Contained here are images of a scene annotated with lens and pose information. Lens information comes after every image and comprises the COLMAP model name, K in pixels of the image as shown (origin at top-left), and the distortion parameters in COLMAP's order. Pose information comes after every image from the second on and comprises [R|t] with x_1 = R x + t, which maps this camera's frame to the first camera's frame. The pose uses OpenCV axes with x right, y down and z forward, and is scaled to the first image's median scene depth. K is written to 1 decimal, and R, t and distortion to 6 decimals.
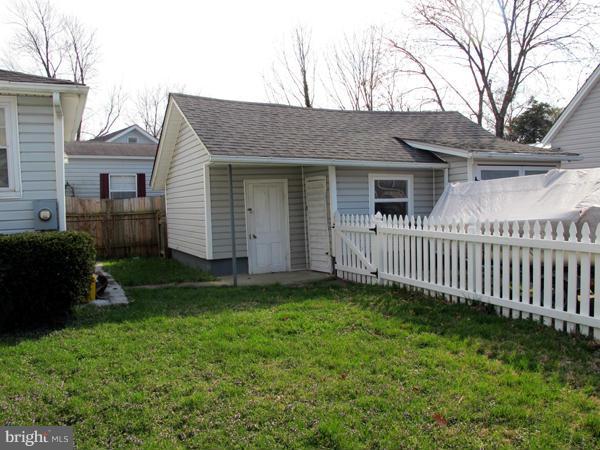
lens RADIAL K [[504.5, 0, 299.5], [0, 504.5, 235.3], [0, 0, 1]] dist [-0.152762, 0.125642]
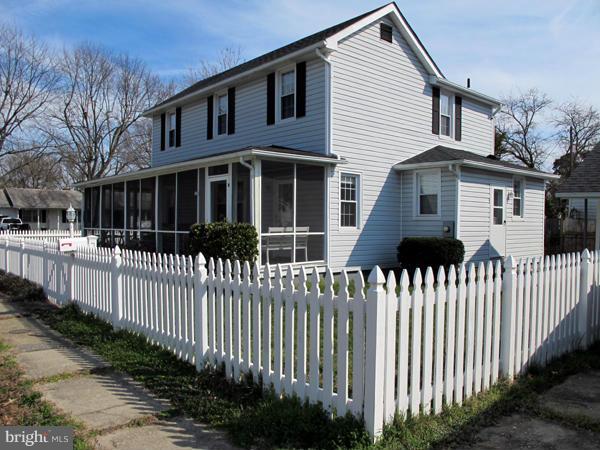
lens RADIAL K [[504.5, 0, 299.5], [0, 504.5, 235.3], [0, 0, 1]] dist [-0.152762, 0.125642]
pose [[0.270629, 0.051416, -0.961310, 1.182673], [-0.077161, 0.996518, 0.031577, -0.034317], [0.959586, 0.065630, 0.273655, -0.073463]]
